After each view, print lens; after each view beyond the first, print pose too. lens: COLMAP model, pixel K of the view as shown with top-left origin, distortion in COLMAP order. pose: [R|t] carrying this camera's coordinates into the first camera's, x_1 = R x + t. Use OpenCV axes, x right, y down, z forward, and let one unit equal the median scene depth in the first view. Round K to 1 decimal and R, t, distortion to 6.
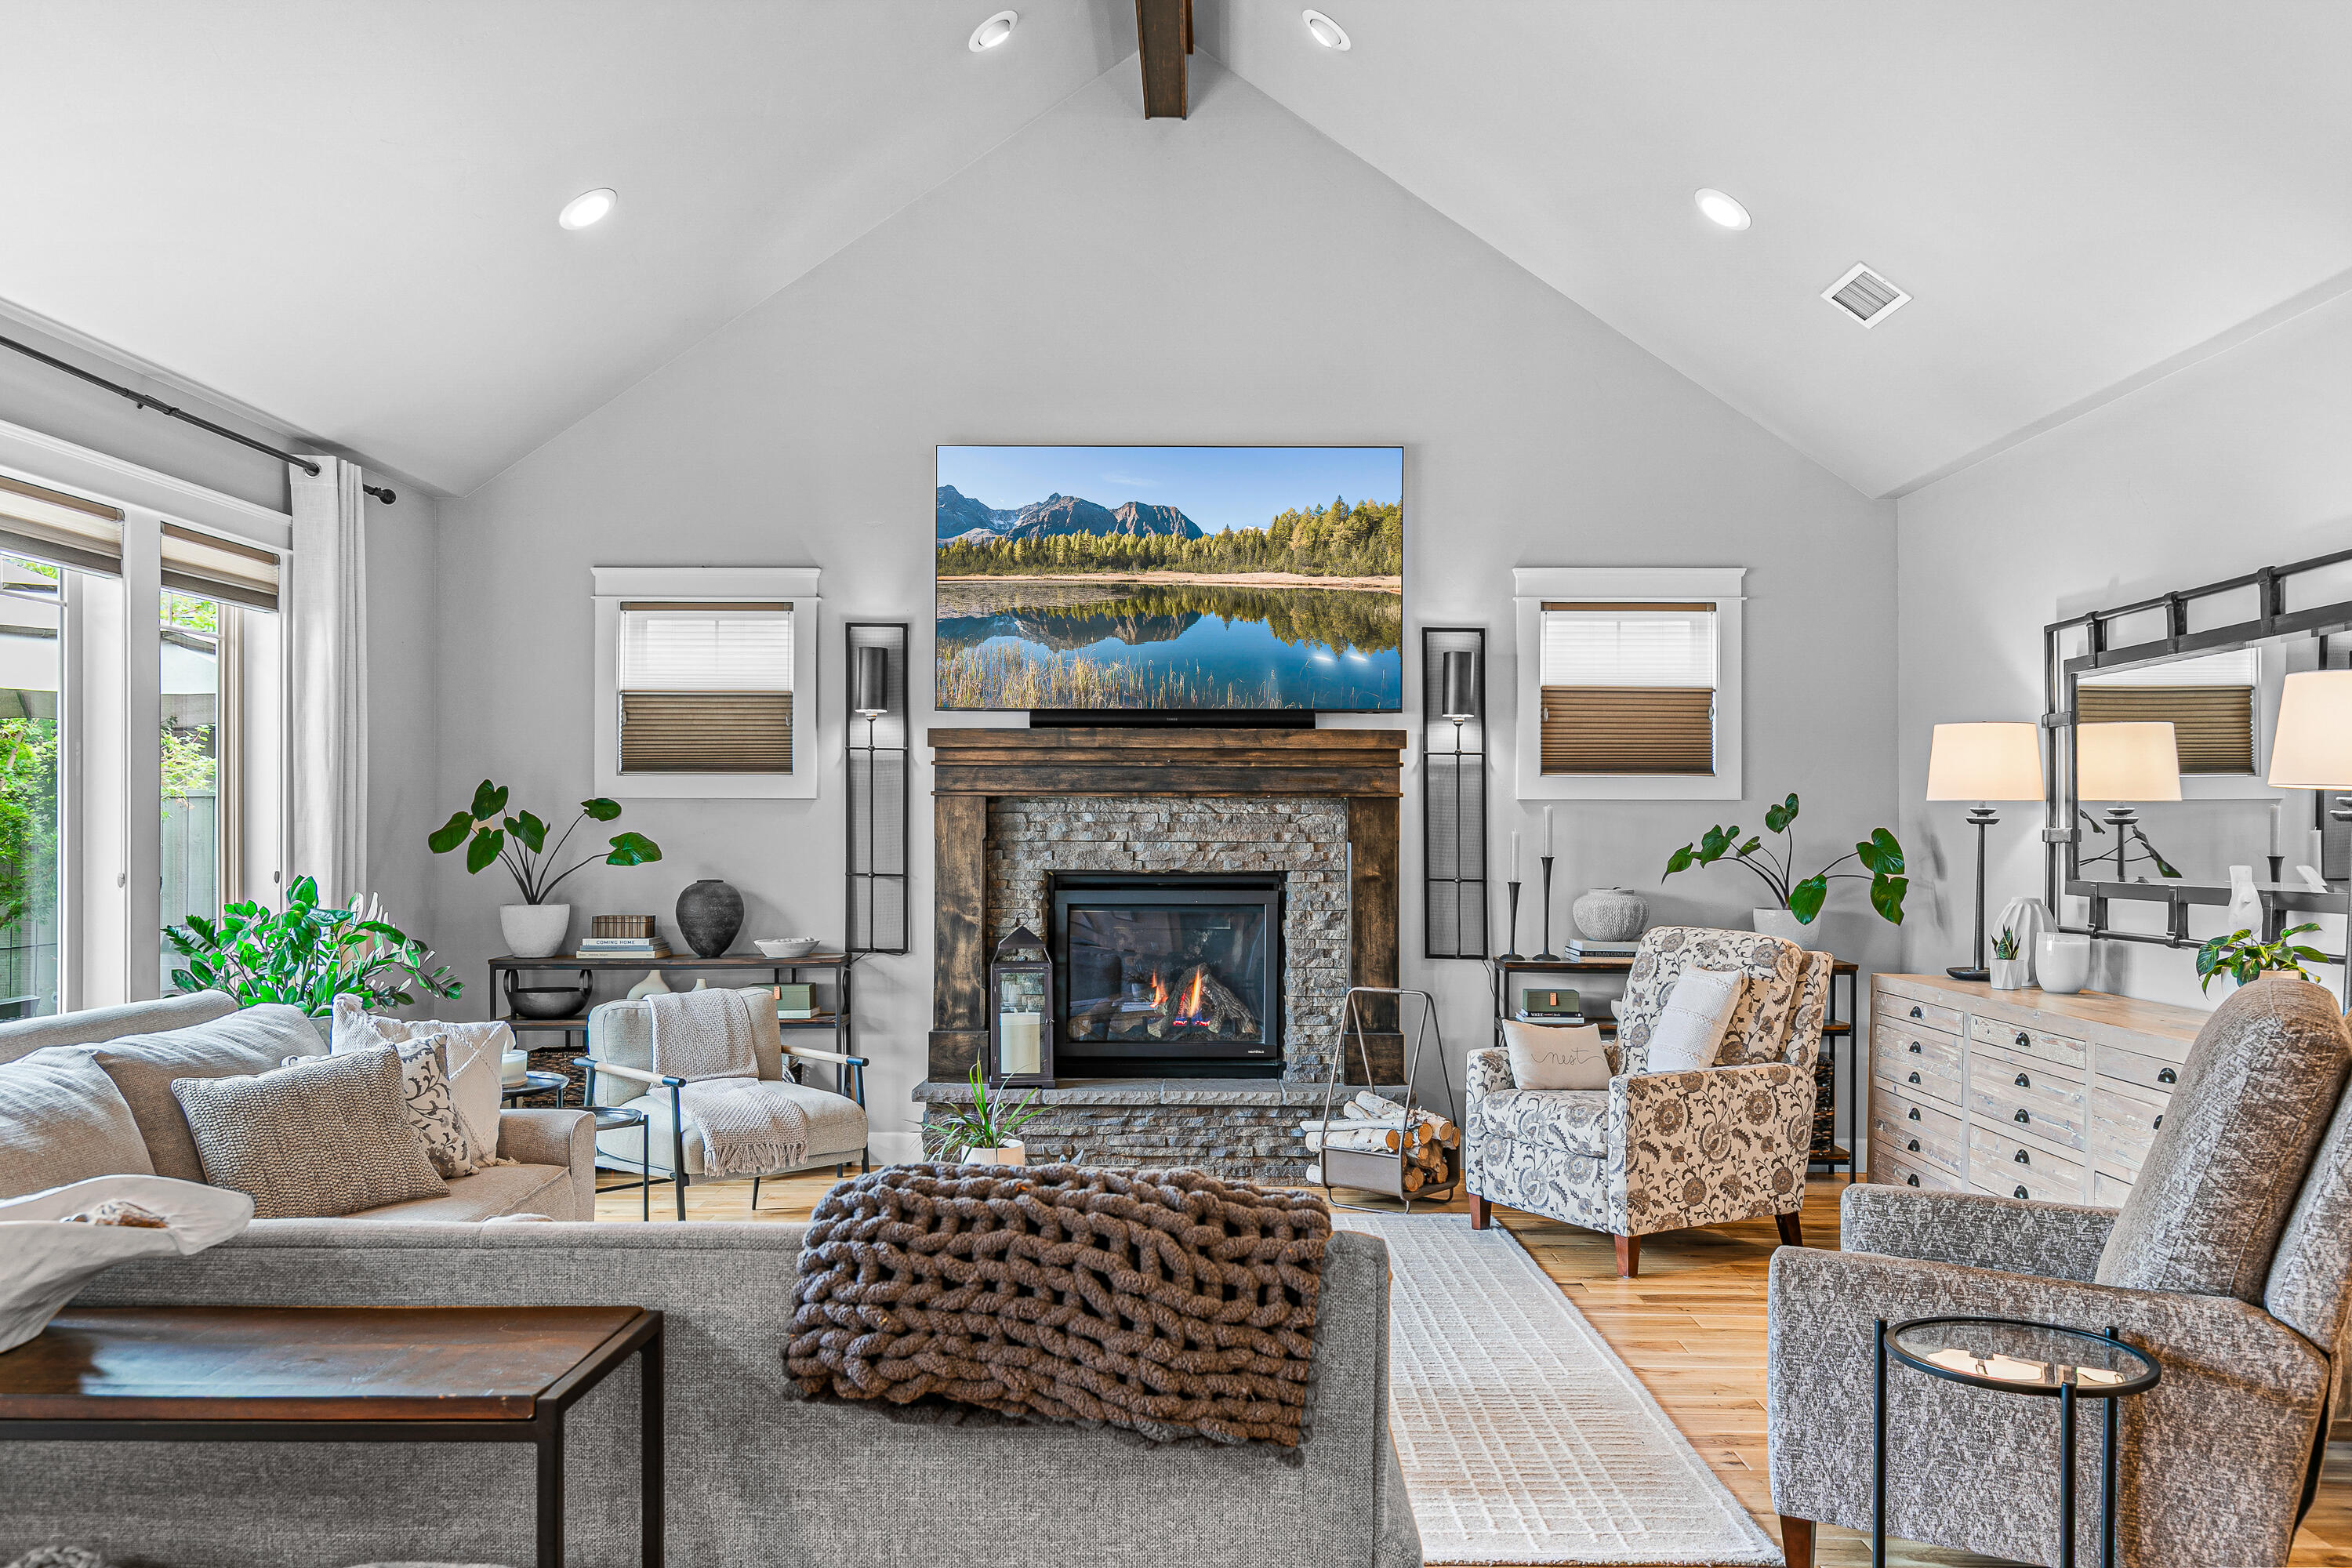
lens RADIAL K [[1825.4, 0, 1185.7], [0, 1825.4, 805.1], [0, 0, 1]] dist [0.010167, 0.000456]
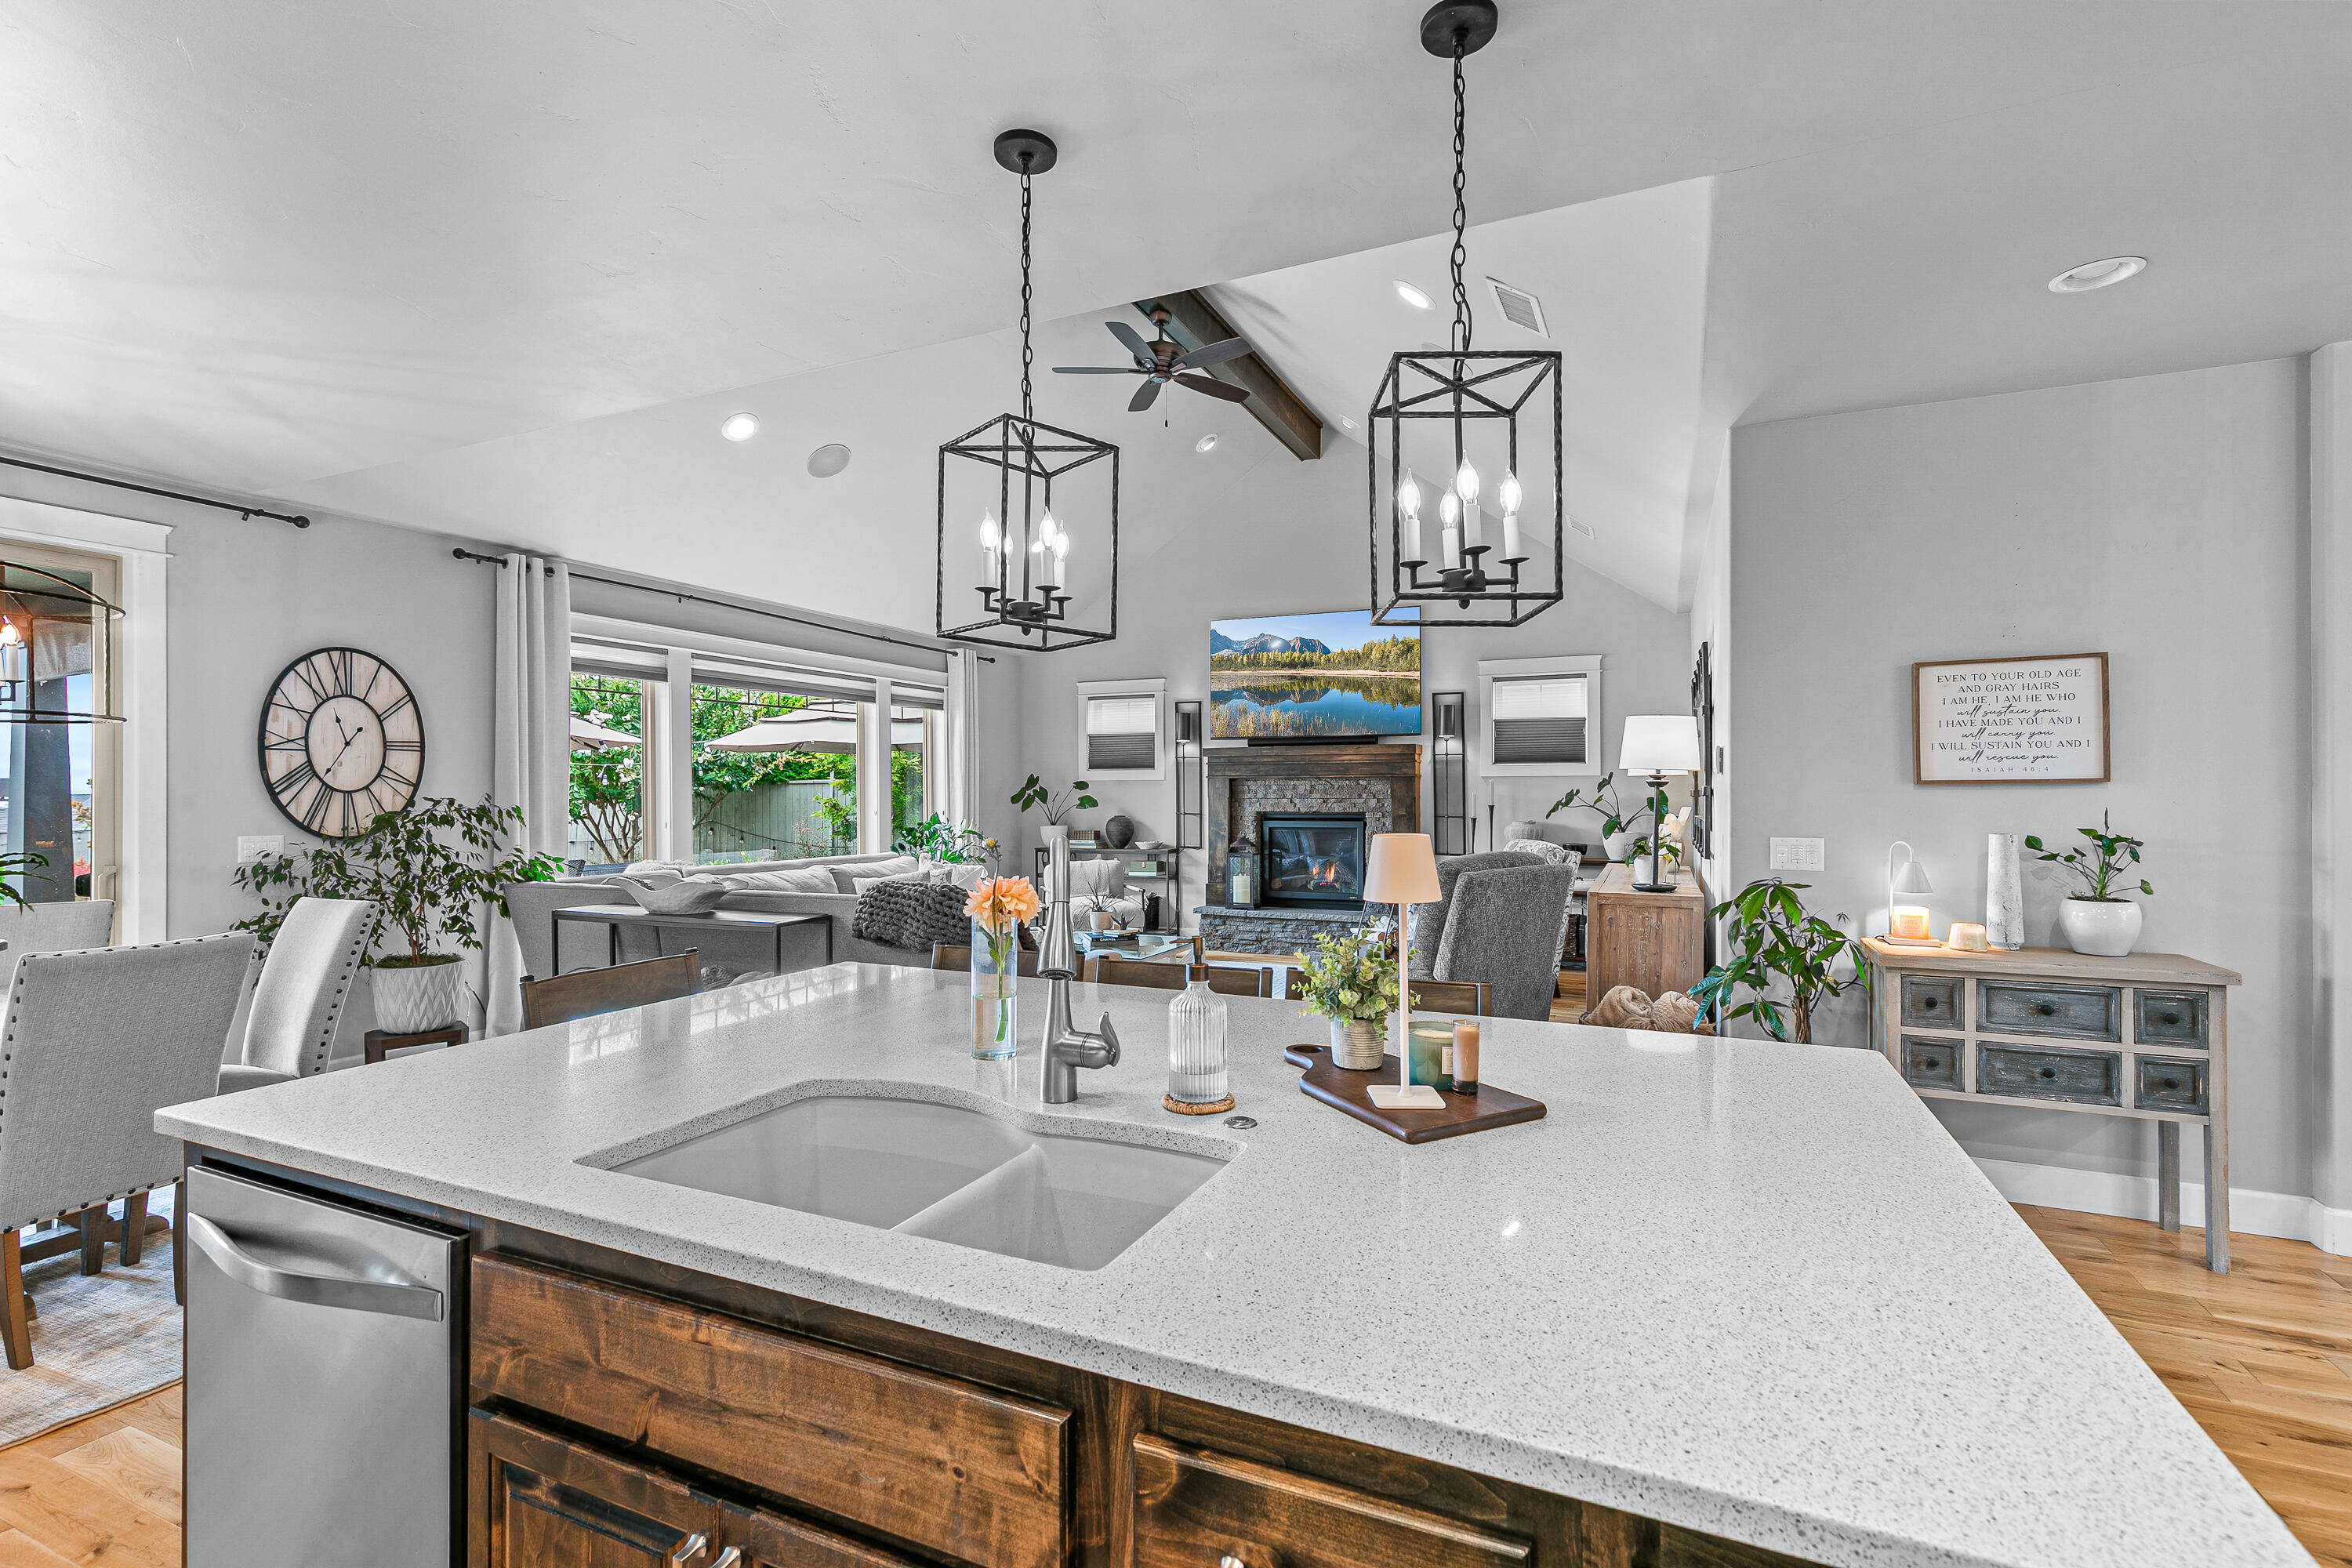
lens RADIAL K [[1081.6, 0, 1177.6], [0, 1081.6, 781.8], [0, 0, 1]] dist [0.008581, -0.000557]
pose [[0.913313, -0.009141, -0.407155, 0.368628], [0.009840, 0.999952, -0.000377, -0.000473], [0.407139, -0.003662, 0.913359, -0.225562]]
